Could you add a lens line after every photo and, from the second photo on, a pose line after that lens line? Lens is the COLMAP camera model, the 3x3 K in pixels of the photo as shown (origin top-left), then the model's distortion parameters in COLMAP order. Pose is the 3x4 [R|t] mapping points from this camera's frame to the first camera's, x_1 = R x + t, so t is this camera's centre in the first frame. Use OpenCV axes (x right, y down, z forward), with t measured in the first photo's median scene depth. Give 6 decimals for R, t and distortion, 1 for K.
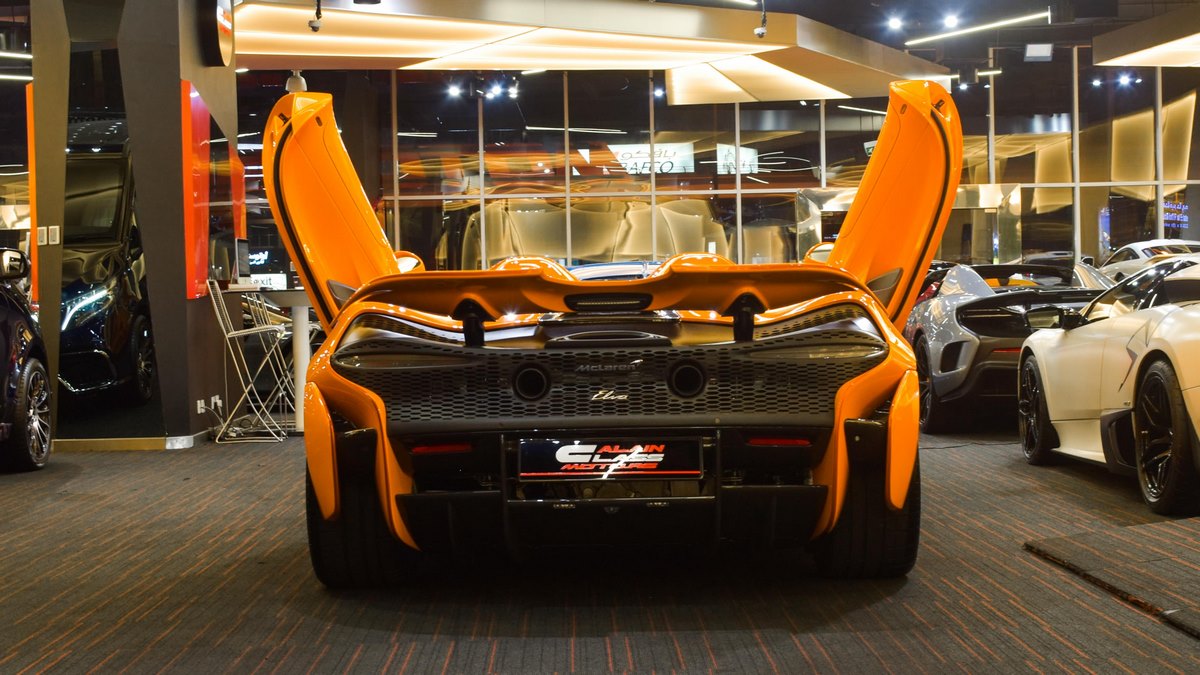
lens RADIAL K [[1981.0, 0, 600.0], [0, 1981.0, 337.5], [0, 0, 1]] dist [-0.005340, -0.111127]
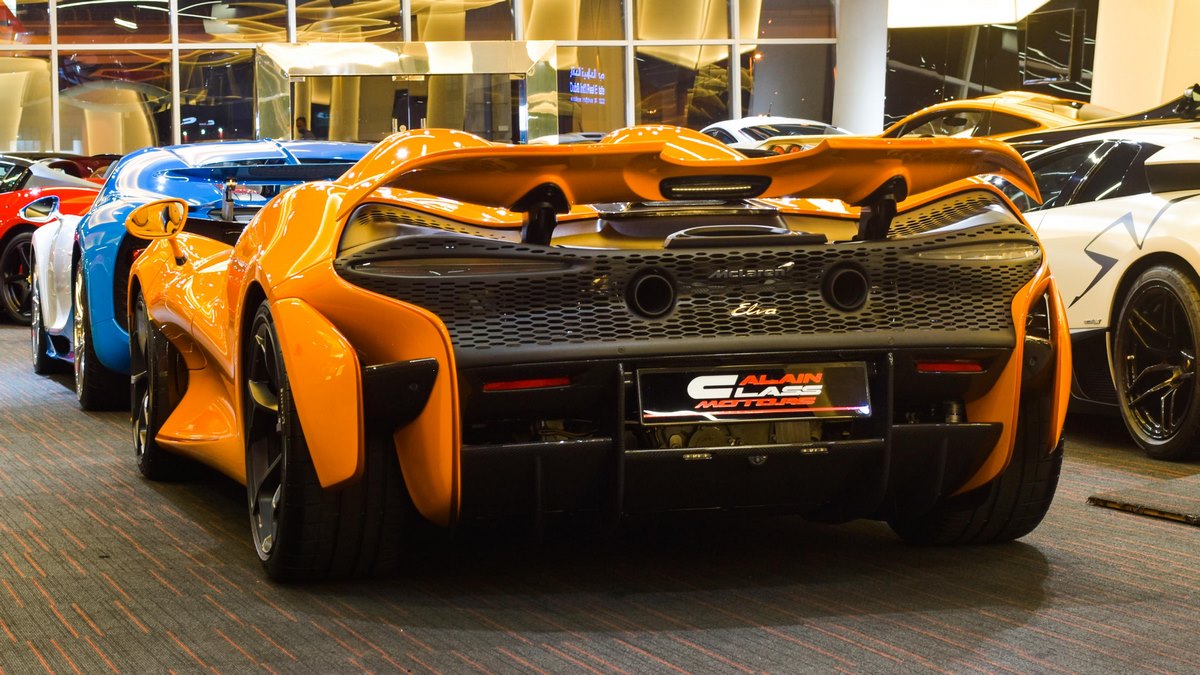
lens RADIAL K [[2799.8, 0, 600.0], [0, 2799.8, 337.5], [0, 0, 1]] dist [-0.039107, -0.187480]
pose [[0.959233, -0.013864, 0.282277, -0.343708], [0.005602, 0.999533, 0.030055, 0.007118], [-0.282562, -0.027248, 0.958862, -0.013106]]
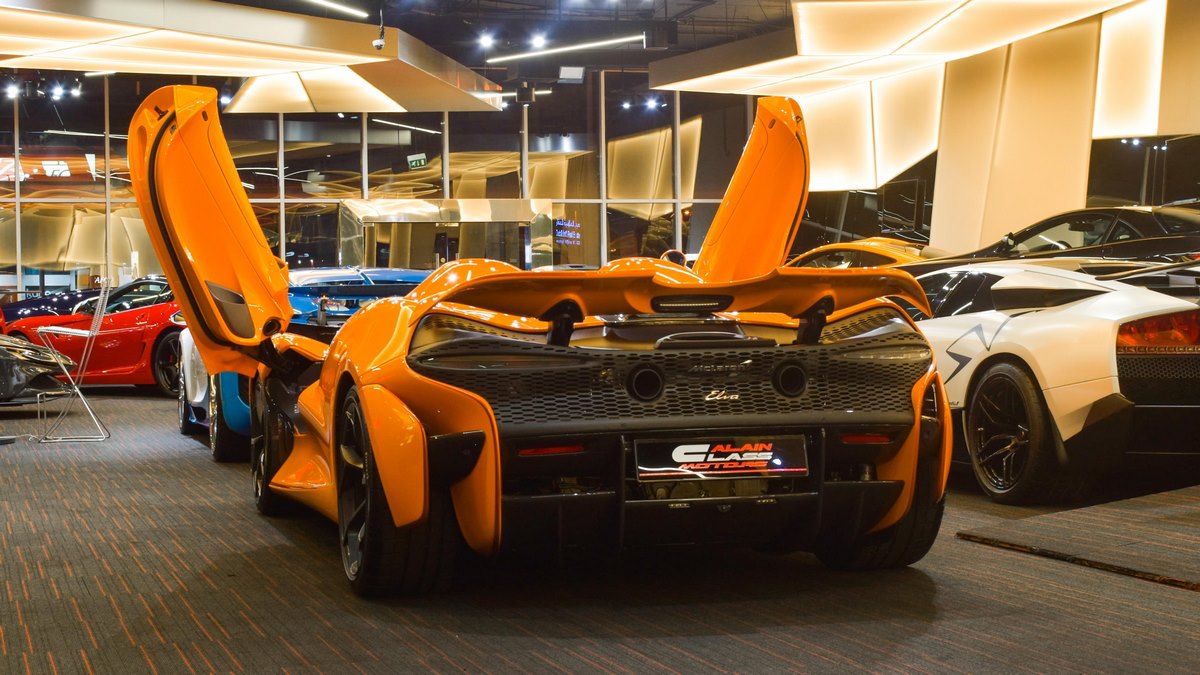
lens RADIAL K [[1944.9, 0, 600.0], [0, 1944.9, 337.5], [0, 0, 1]] dist [-0.091842, 0.235374]
pose [[0.955254, 0.002805, 0.295775, -0.338142], [-0.001171, 0.999983, -0.005700, 0.005166], [-0.295786, 0.005098, 0.955241, 0.065078]]
